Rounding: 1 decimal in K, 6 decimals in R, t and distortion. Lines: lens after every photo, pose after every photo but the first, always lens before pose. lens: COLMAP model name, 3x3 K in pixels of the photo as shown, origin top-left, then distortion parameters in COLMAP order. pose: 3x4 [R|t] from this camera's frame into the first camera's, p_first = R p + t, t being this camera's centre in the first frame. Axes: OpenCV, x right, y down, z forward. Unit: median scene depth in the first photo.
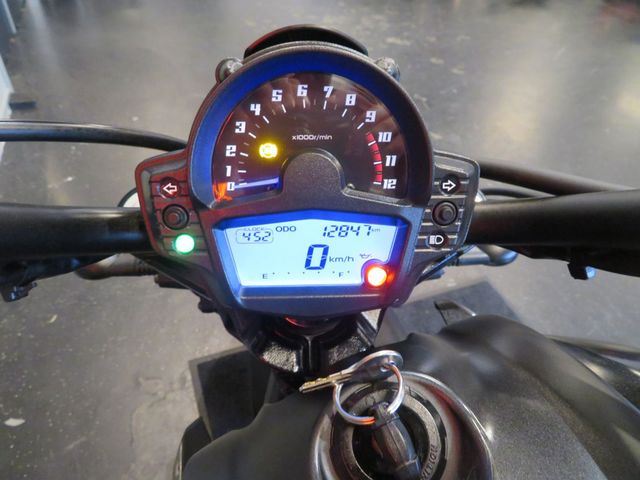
lens RADIAL K [[458.4, 0, 322.2], [0, 458.4, 241.8], [0, 0, 1]] dist [0.001624, 0.006899]
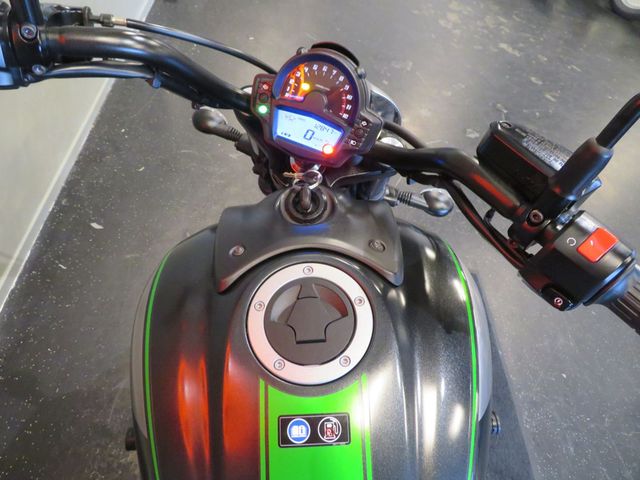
lens RADIAL K [[458.4, 0, 322.2], [0, 458.4, 241.8], [0, 0, 1]] dist [0.001624, 0.006899]
pose [[0.923145, 0.374050, -0.088821, 0.462977], [-0.366160, 0.925852, 0.093404, 0.293771], [0.117173, -0.053702, 0.991658, -1.402814]]
